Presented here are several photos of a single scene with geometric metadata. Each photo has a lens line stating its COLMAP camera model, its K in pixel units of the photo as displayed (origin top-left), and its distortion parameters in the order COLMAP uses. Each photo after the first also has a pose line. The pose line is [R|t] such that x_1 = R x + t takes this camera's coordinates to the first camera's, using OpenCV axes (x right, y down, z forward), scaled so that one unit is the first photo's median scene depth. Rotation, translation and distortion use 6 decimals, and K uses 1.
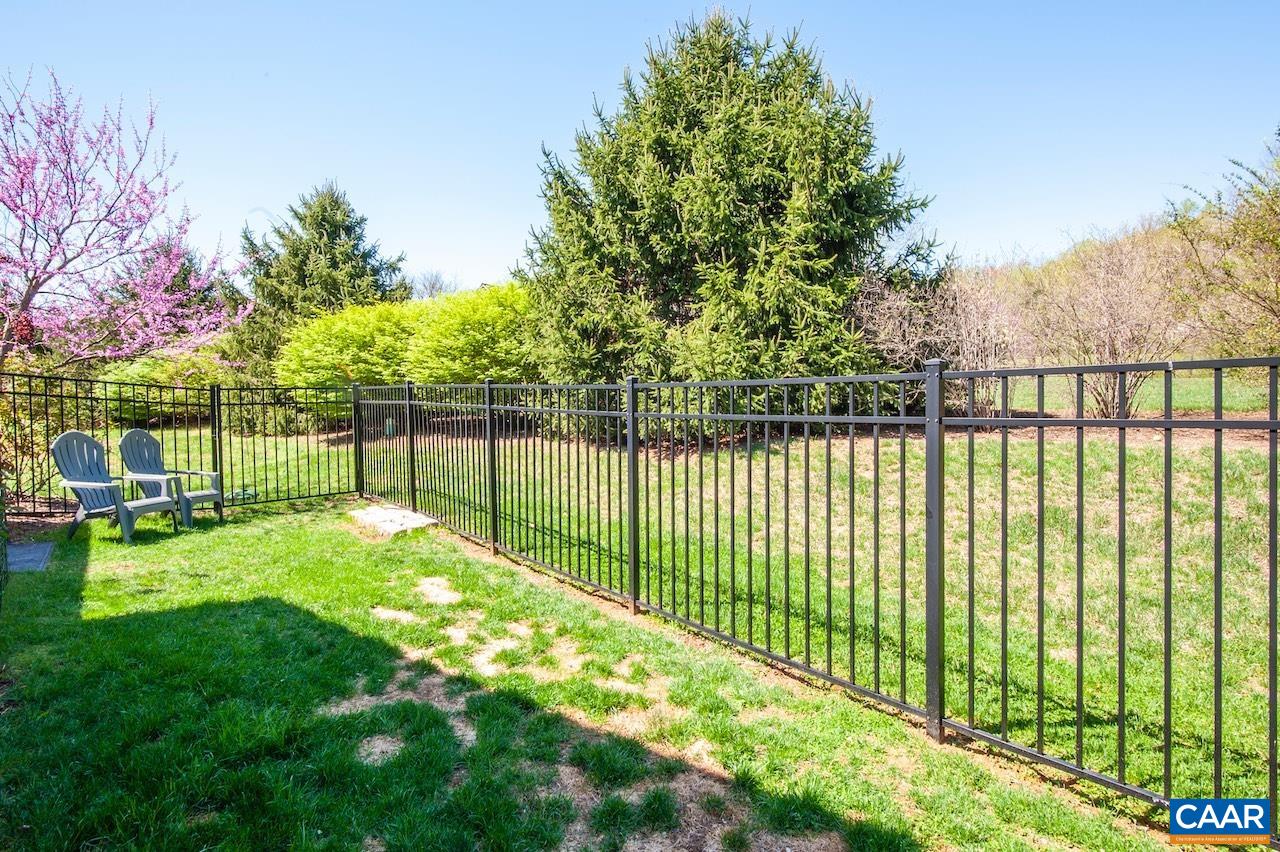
lens RADIAL K [[609.6, 0, 635.9], [0, 609.6, 408.0], [0, 0, 1]] dist [0.000836, -0.000363]
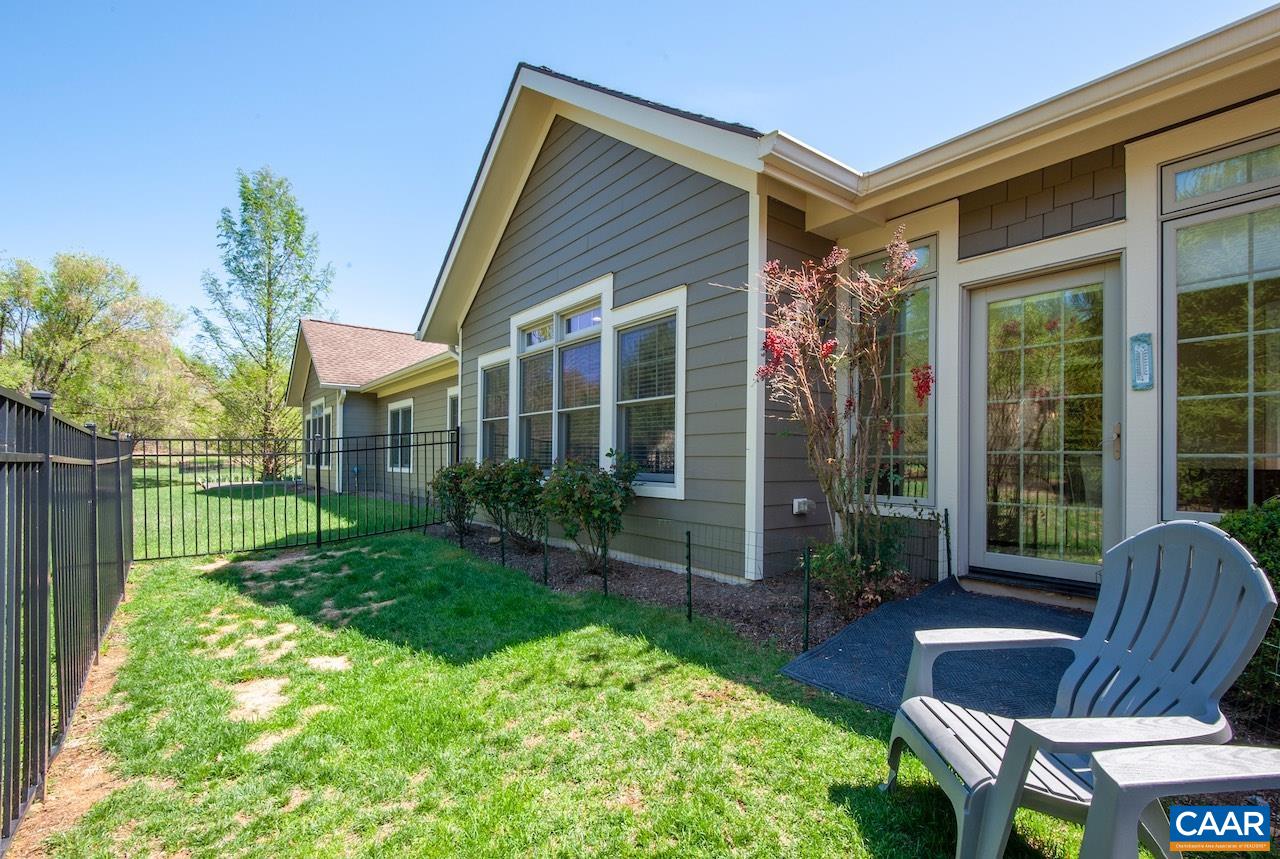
lens RADIAL K [[592.4, 0, 637.5], [0, 592.4, 458.7], [0, 0, 1]] dist [0.002585, -0.000197]
pose [[-0.998316, 0.006213, 0.057680, -0.286156], [0.007579, 0.999695, 0.023511, -0.002001], [-0.057516, 0.023908, -0.998058, 0.578785]]
